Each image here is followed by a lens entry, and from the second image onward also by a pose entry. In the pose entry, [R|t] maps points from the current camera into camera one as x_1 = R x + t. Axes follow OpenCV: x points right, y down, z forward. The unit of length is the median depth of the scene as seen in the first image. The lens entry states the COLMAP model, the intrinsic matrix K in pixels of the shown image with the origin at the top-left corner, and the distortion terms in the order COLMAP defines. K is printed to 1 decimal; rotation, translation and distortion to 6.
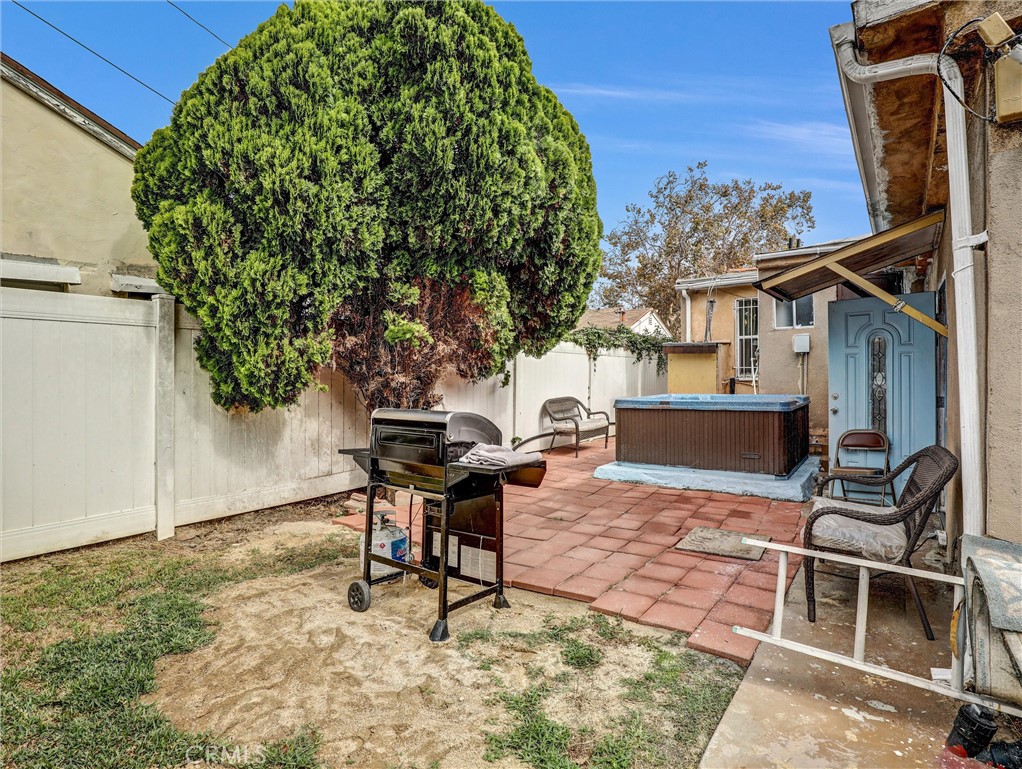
lens RADIAL K [[542.8, 0, 510.4], [0, 542.8, 372.3], [0, 0, 1]] dist [-0.032067, 0.000533]
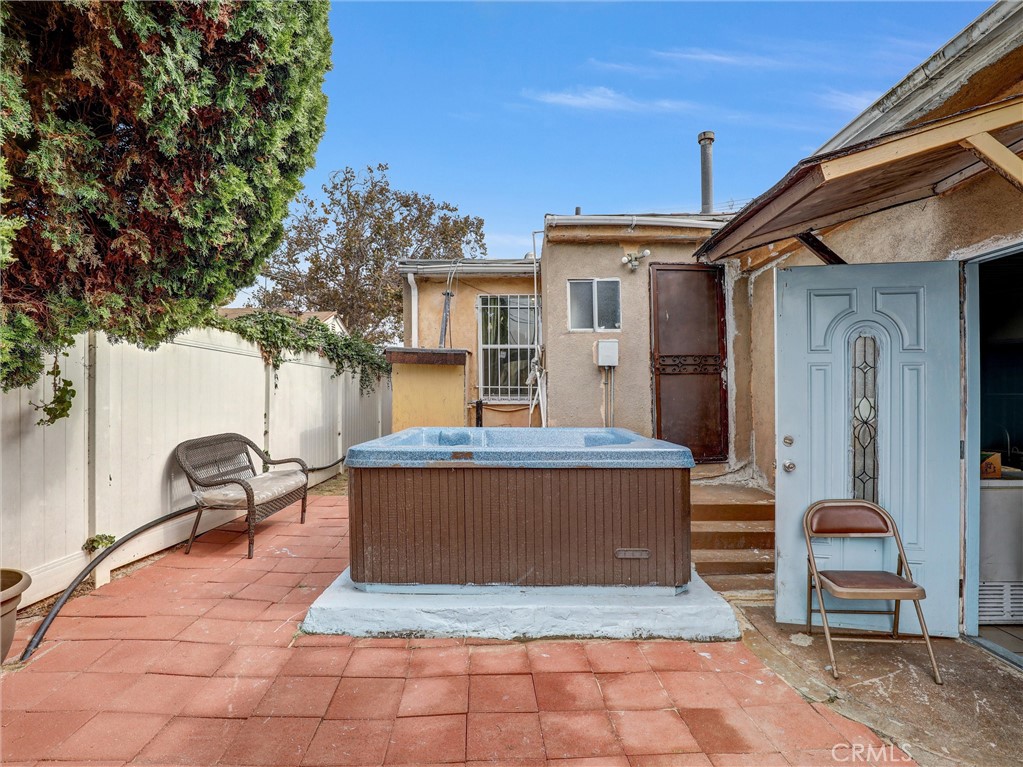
lens RADIAL K [[532.3, 0, 514.0], [0, 532.3, 418.3], [0, 0, 1]] dist [-0.031916, -0.000127]
pose [[0.813811, -0.010902, 0.581028, 0.042349], [-0.017829, 0.998885, 0.043715, 0.002647], [-0.580856, -0.045935, 0.812709, 0.503181]]
